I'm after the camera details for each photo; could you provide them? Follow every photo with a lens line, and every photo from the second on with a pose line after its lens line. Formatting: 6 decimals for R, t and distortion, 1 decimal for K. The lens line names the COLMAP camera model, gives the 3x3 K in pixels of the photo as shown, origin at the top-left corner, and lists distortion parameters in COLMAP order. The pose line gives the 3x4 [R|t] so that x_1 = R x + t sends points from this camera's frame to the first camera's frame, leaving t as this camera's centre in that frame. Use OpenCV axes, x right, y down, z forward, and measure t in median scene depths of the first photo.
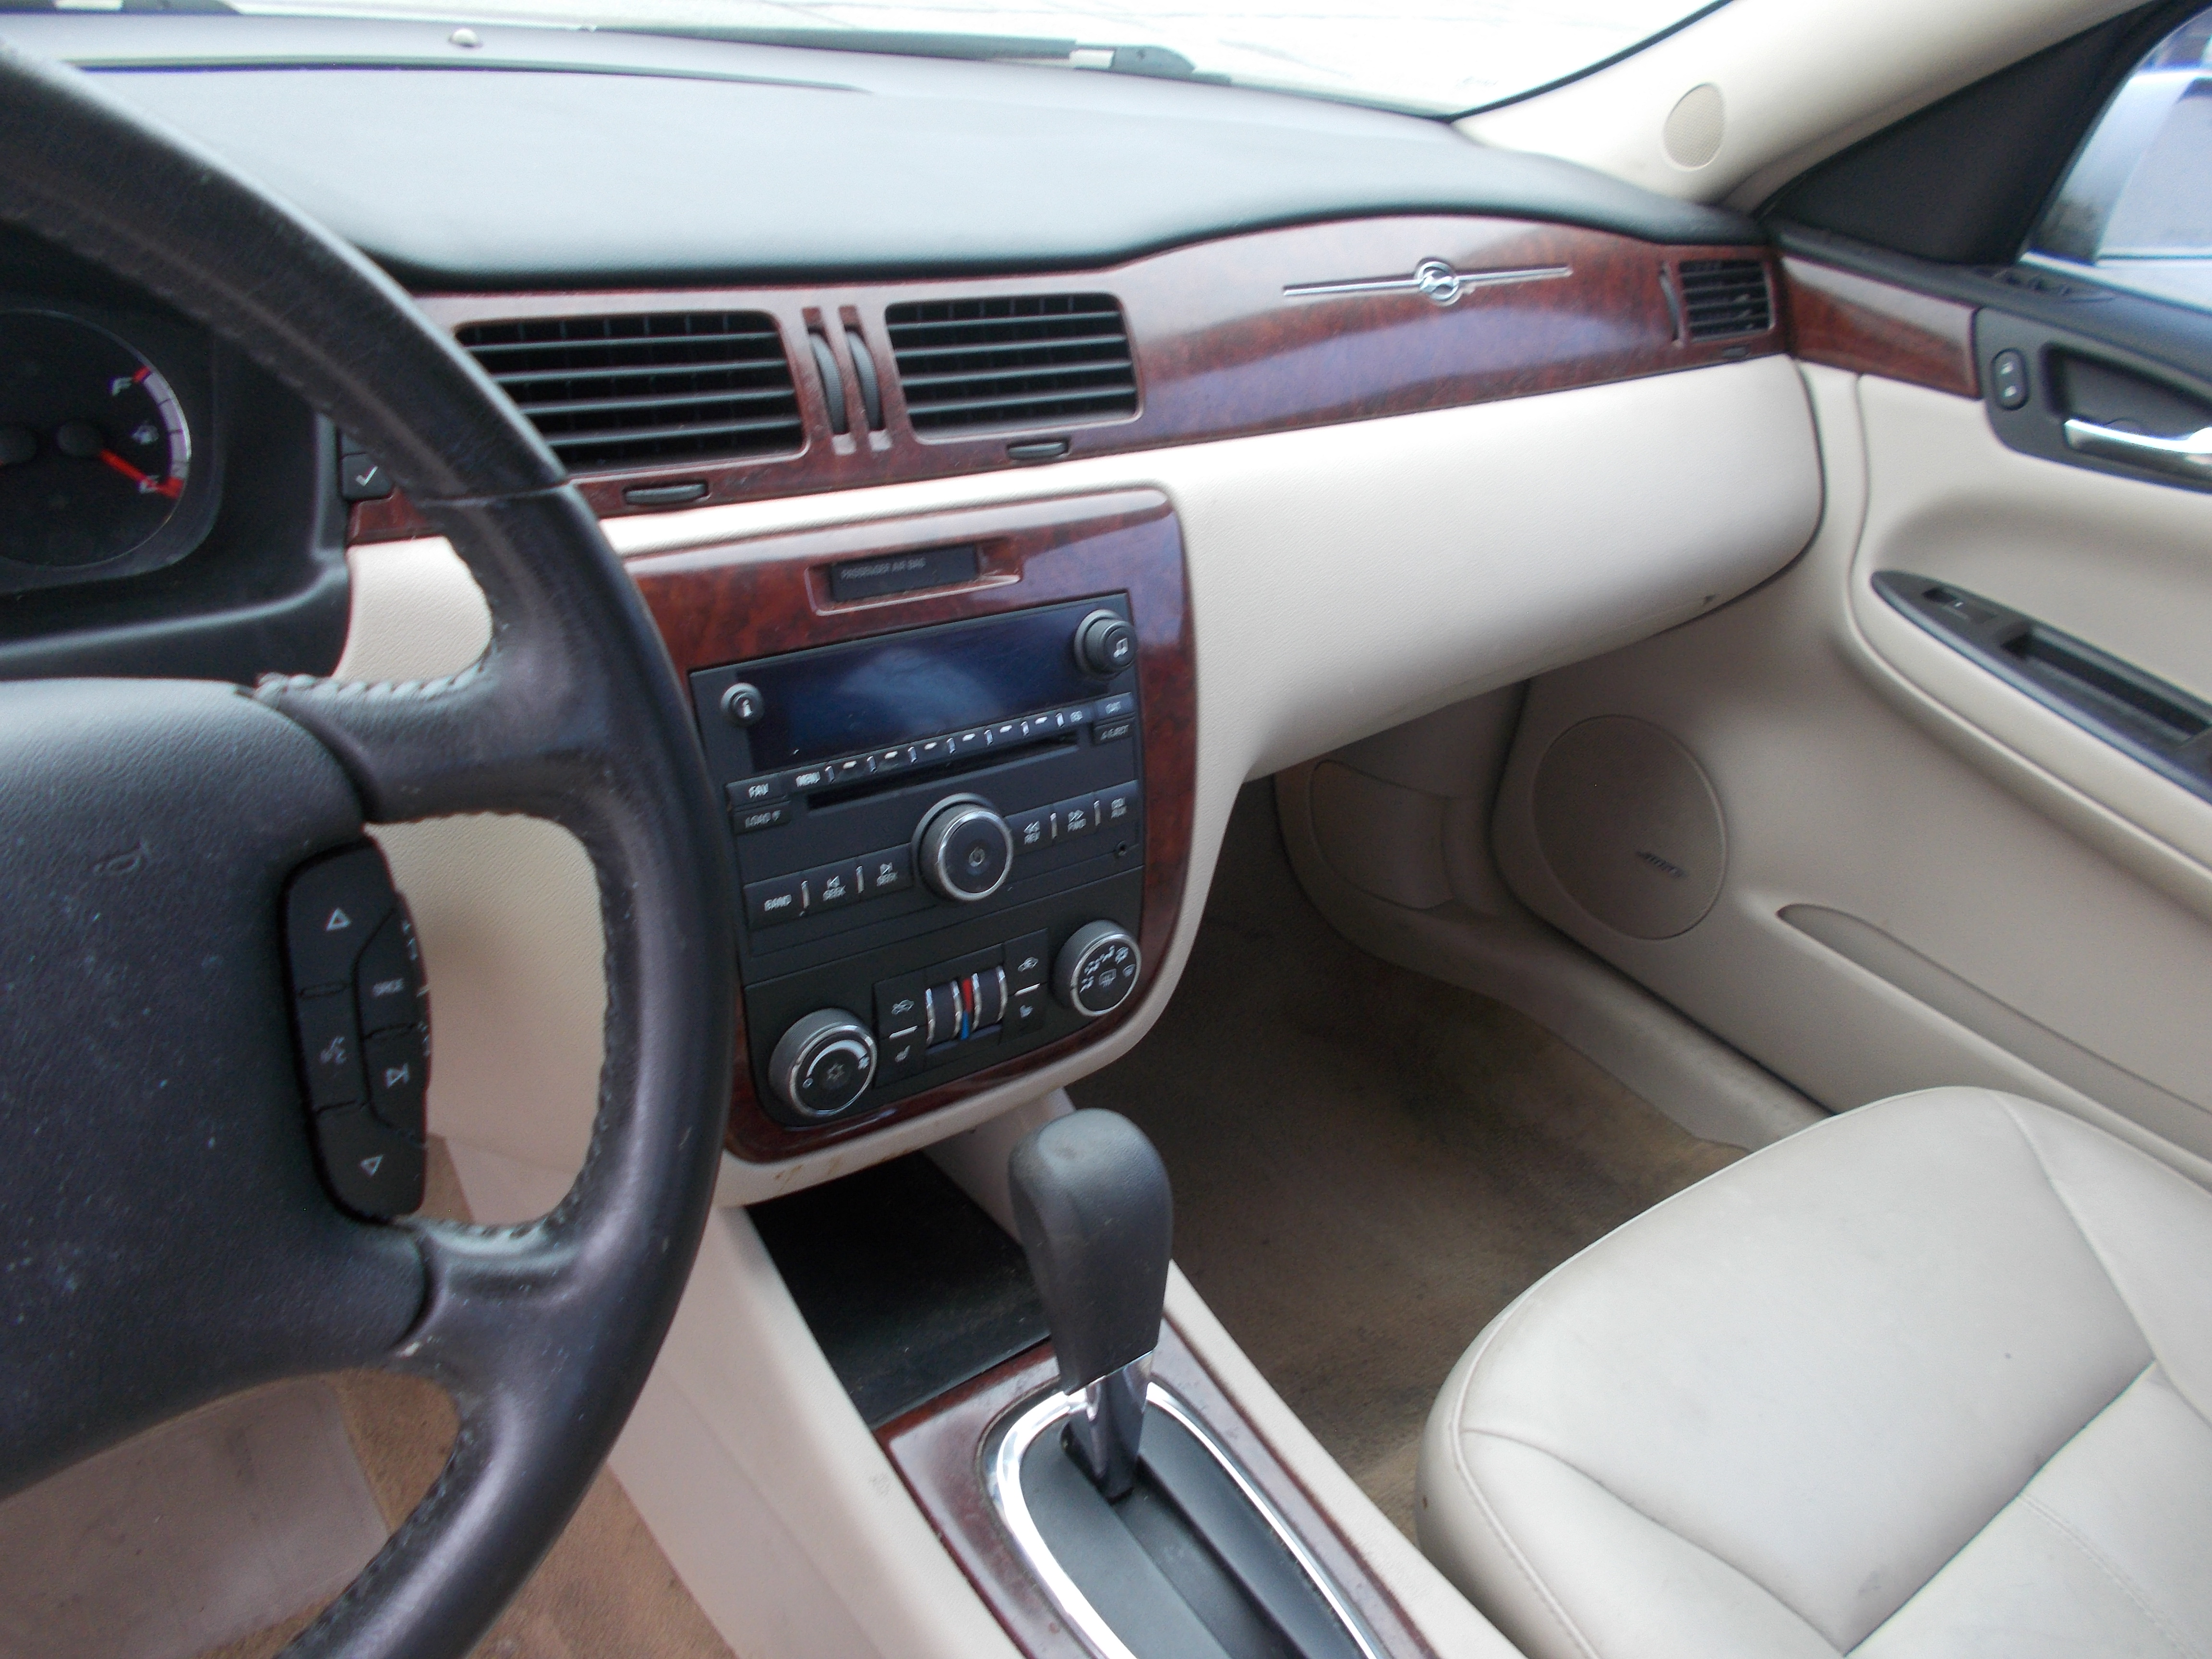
lens RADIAL K [[1695.7, 0, 1103.5], [0, 1695.7, 802.2], [0, 0, 1]] dist [-0.001231, -0.002635]
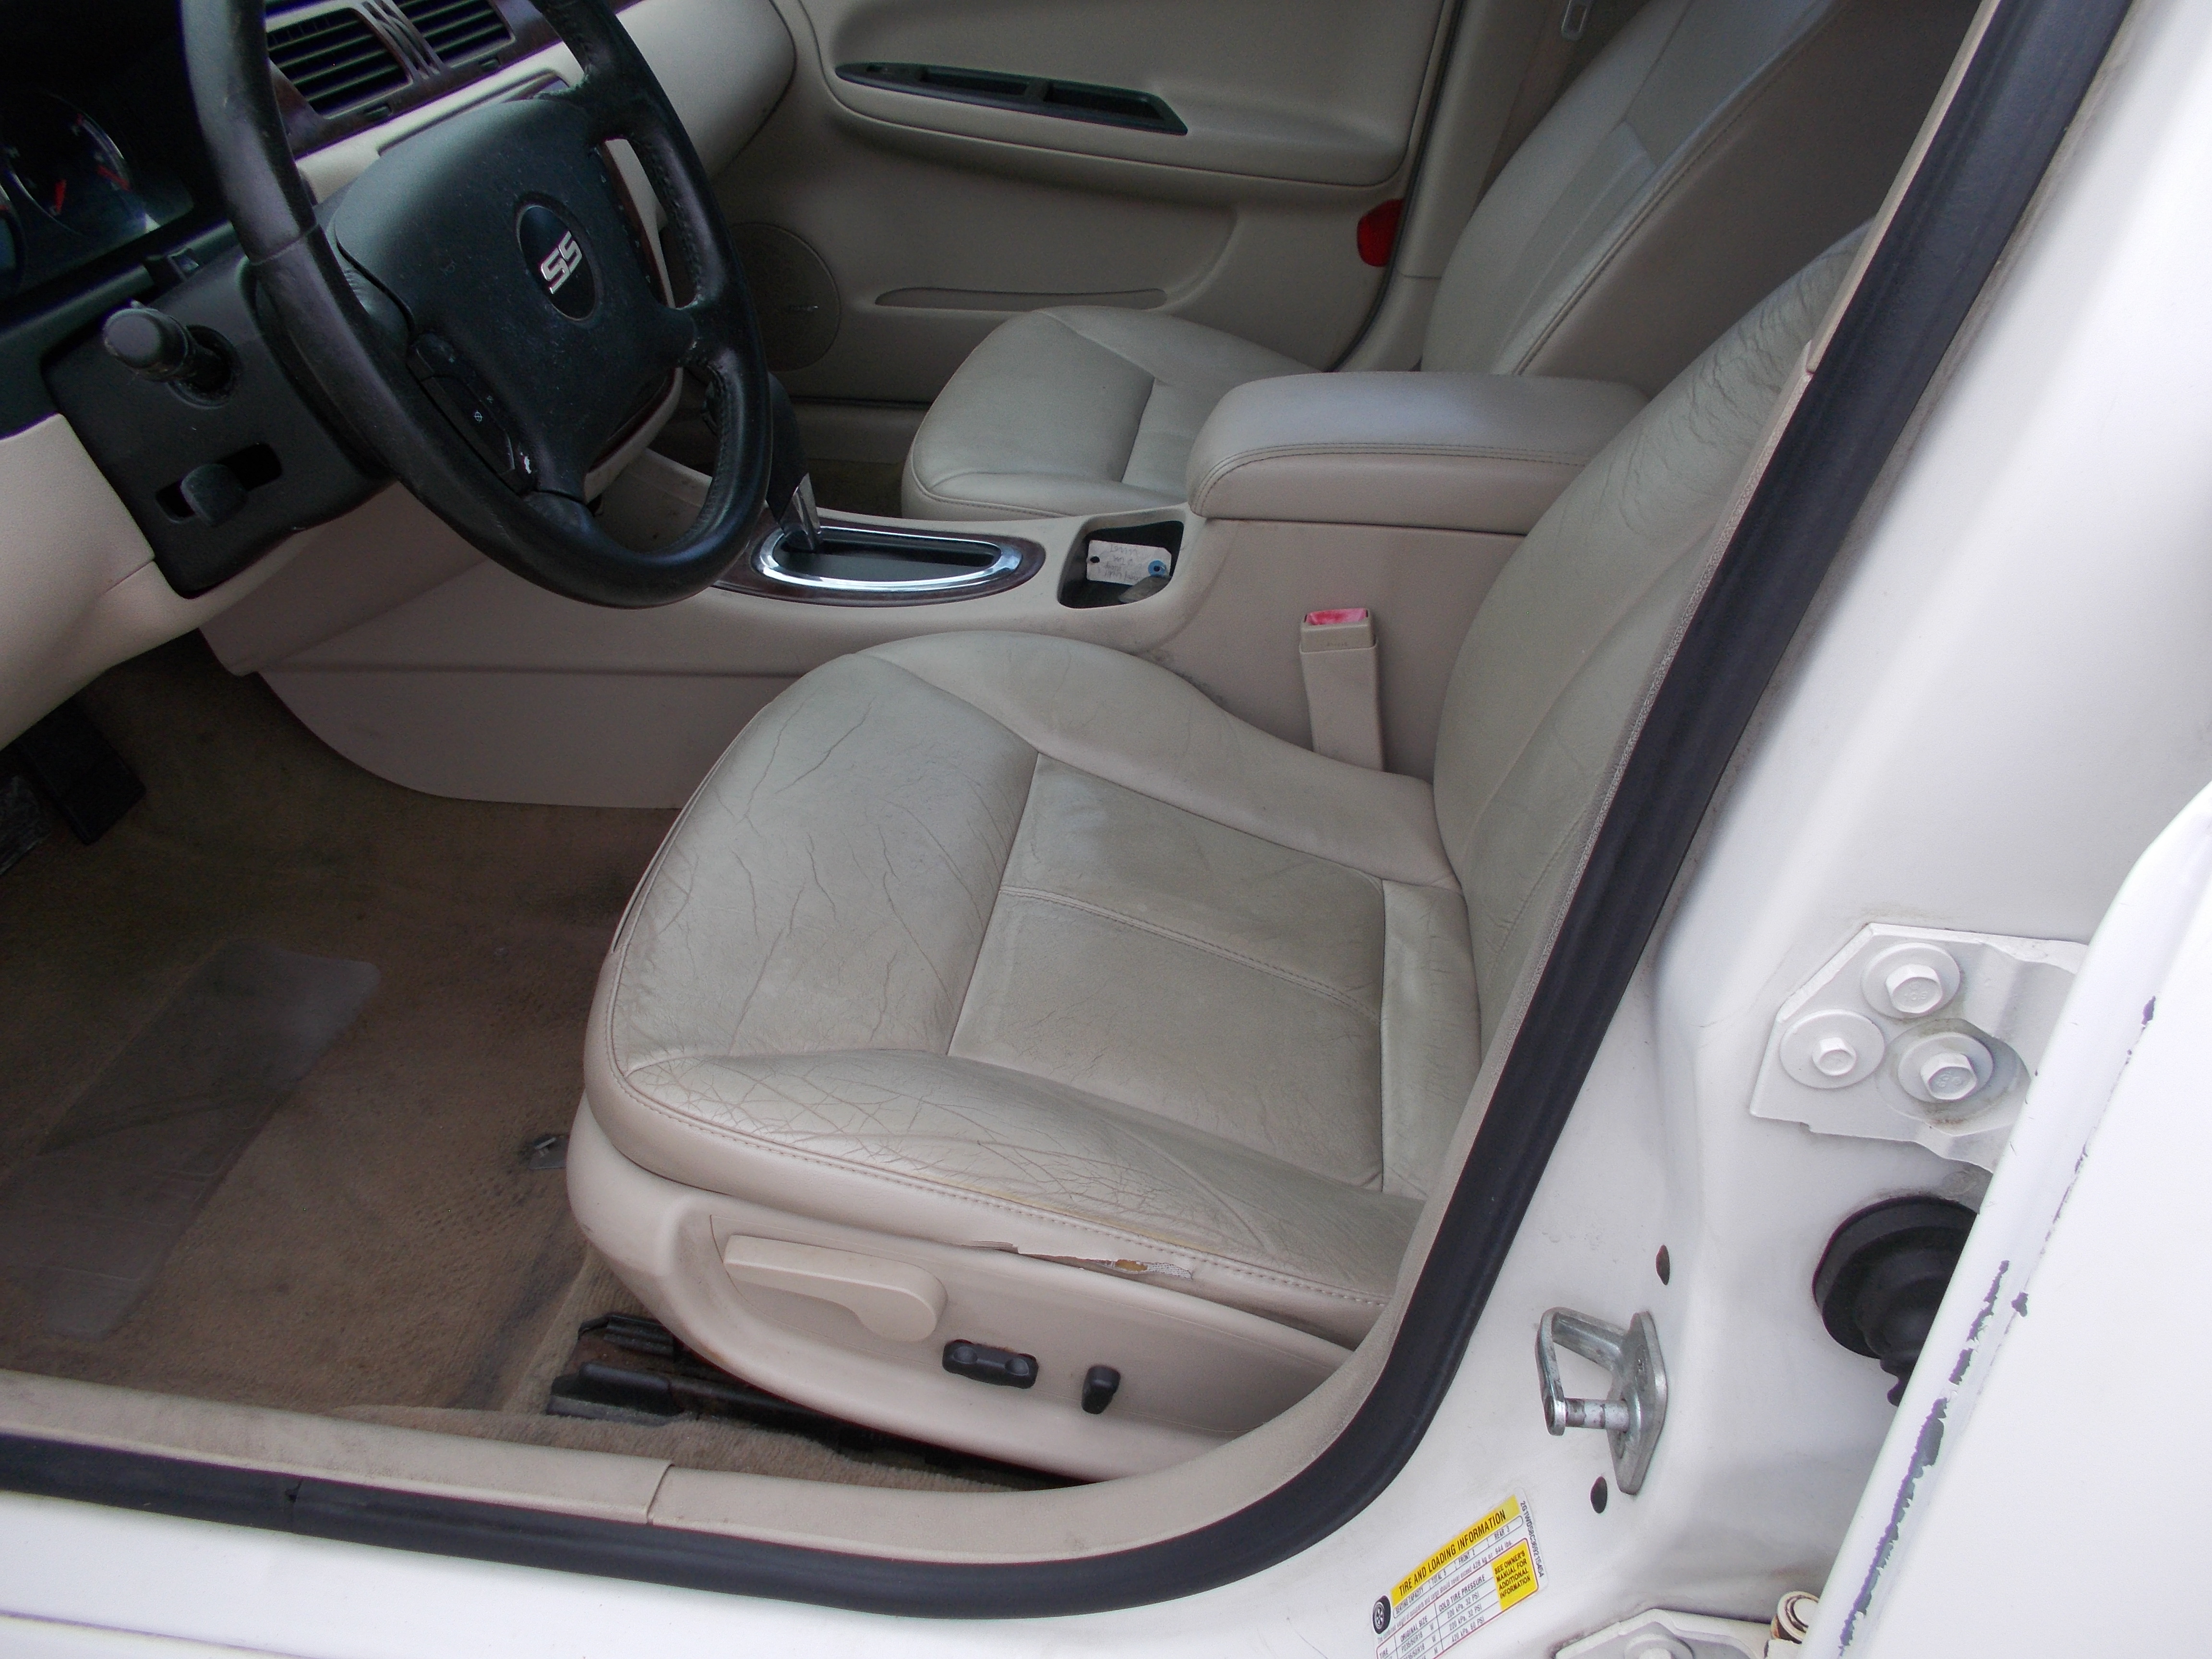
lens RADIAL K [[1690.0, 0, 1106.0], [0, 1690.0, 829.5], [0, 0, 1]] dist [0.008582, -0.013217]
pose [[0.709307, -0.501112, 0.495752, -0.601194], [0.433013, 0.864709, 0.254515, 0.217137], [-0.556222, 0.034138, 0.830332, -0.552405]]
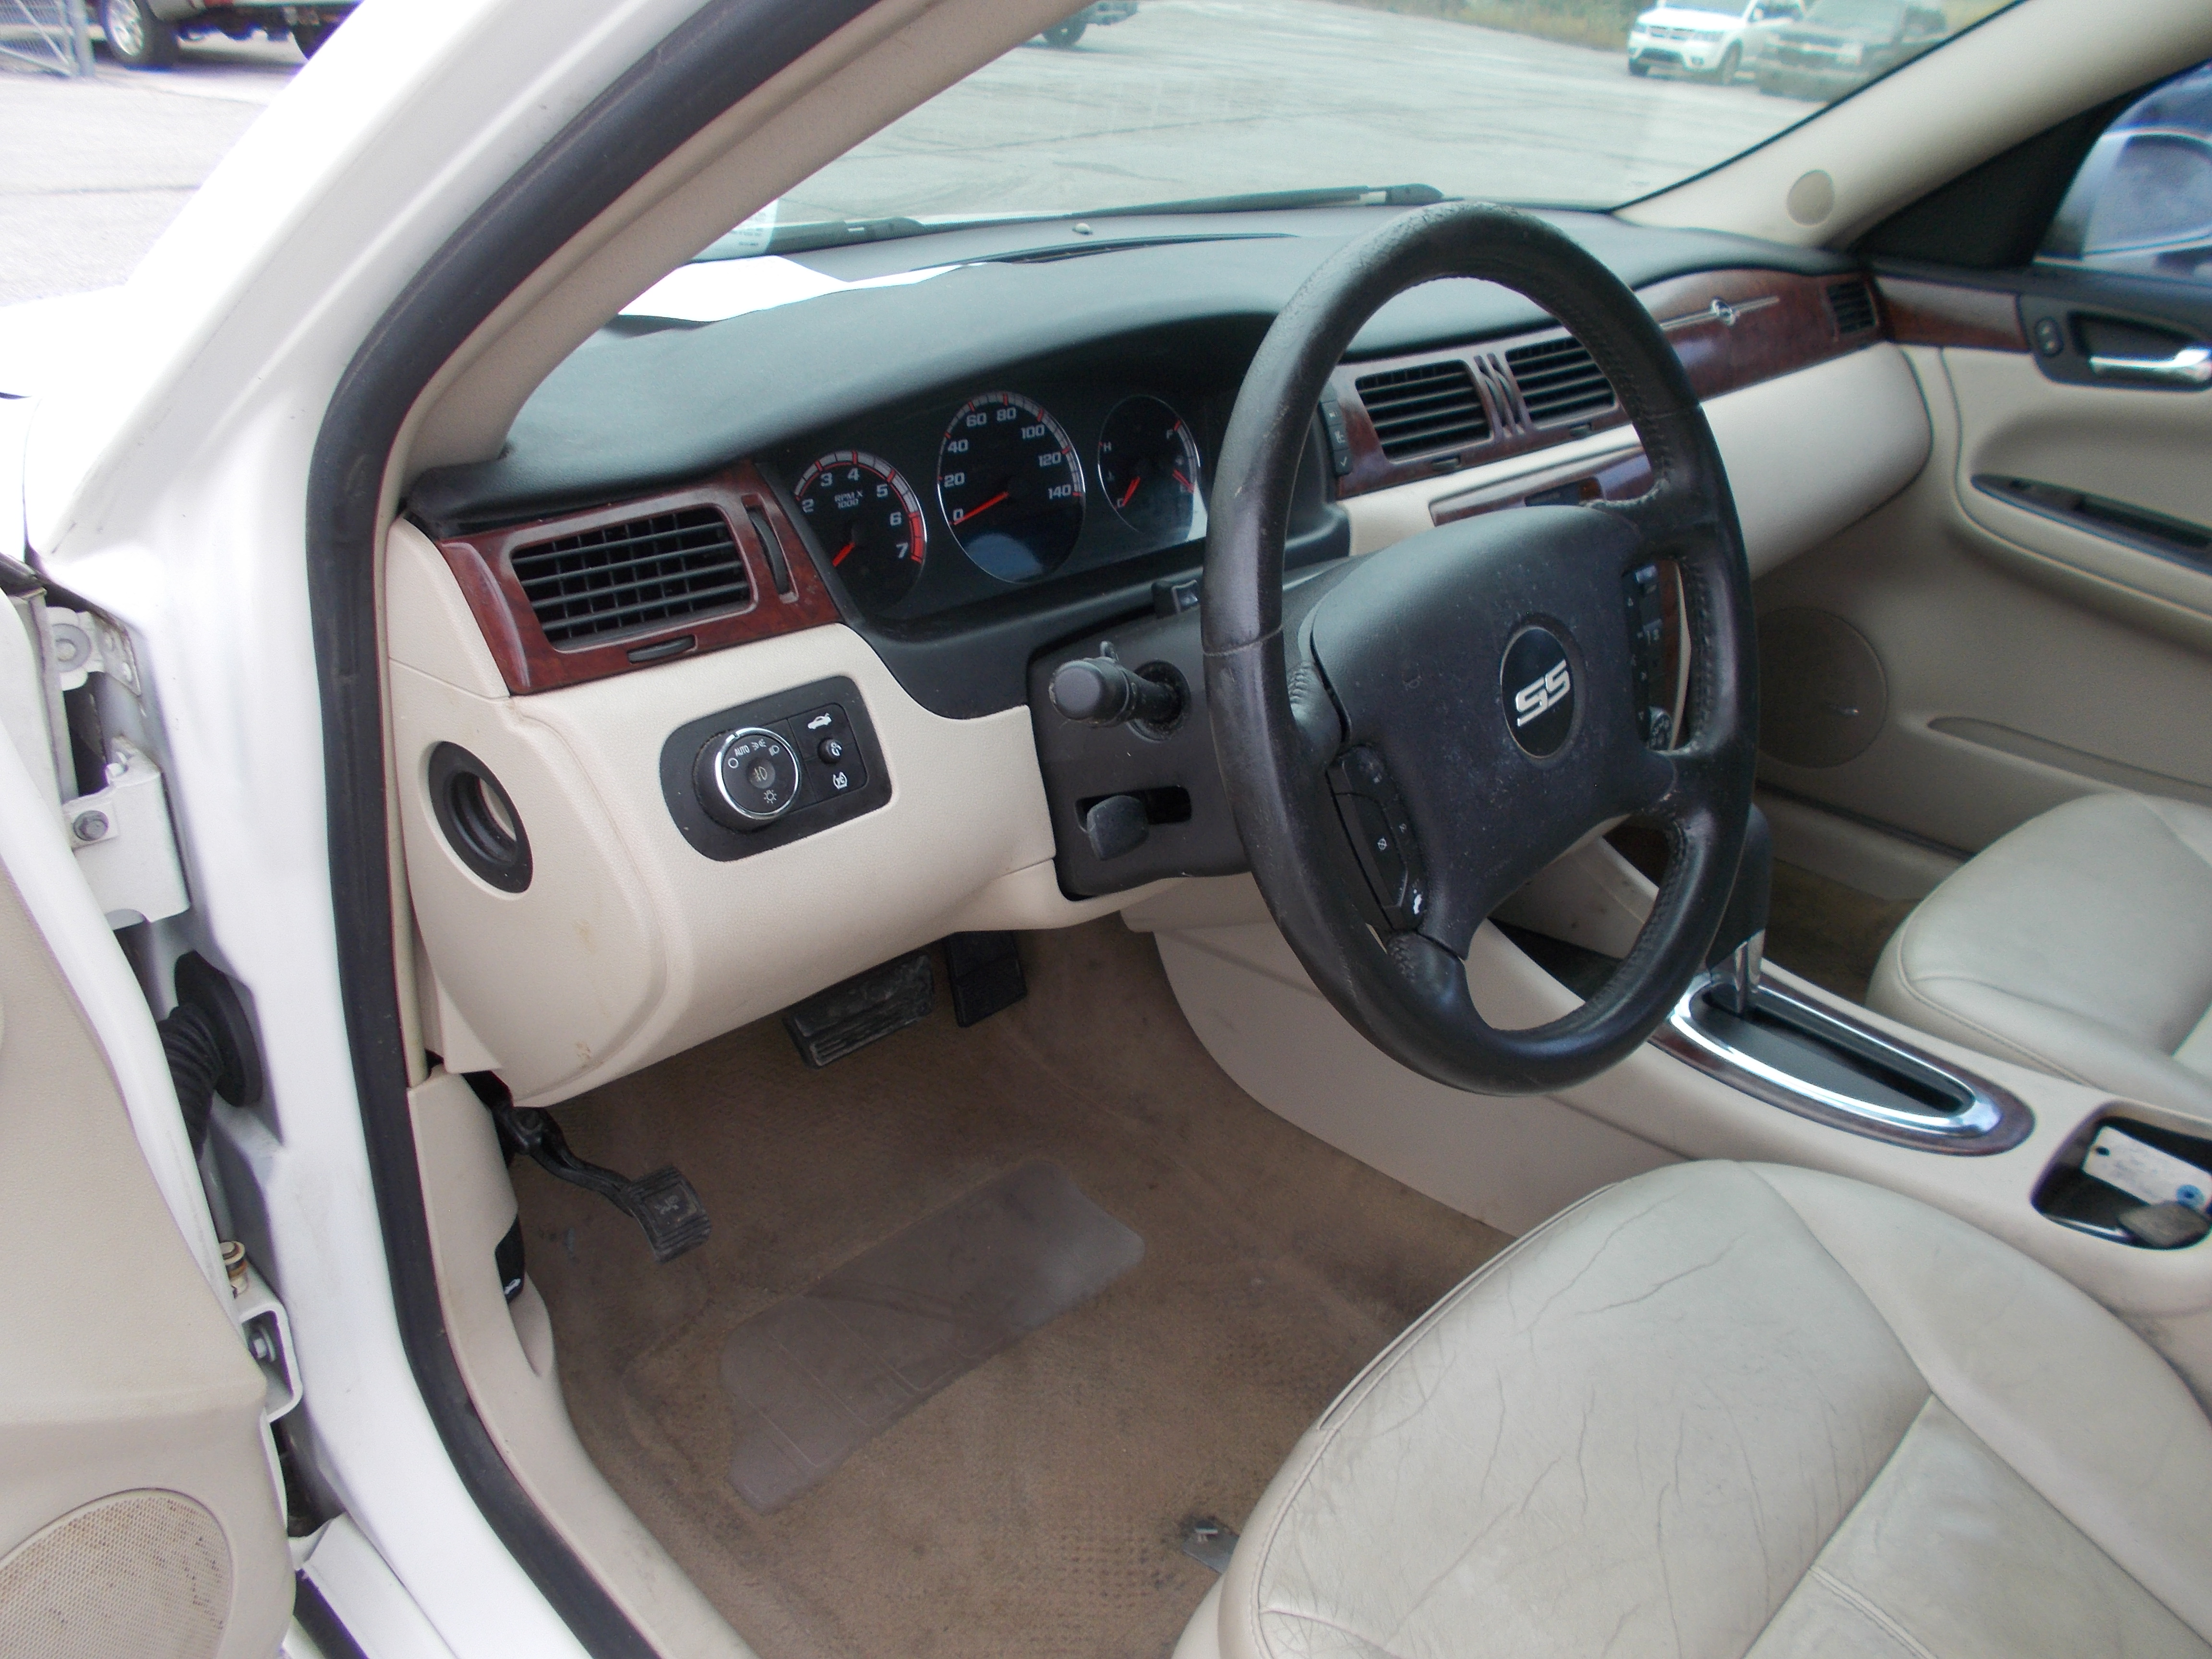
lens RADIAL K [[1690.0, 0, 1106.0], [0, 1690.0, 829.5], [0, 0, 1]] dist [0.008582, -0.013217]
pose [[0.986747, -0.138507, 0.084539, -0.492101], [0.142391, 0.988929, -0.041756, 0.131578], [-0.077819, 0.053240, 0.995545, -0.427700]]
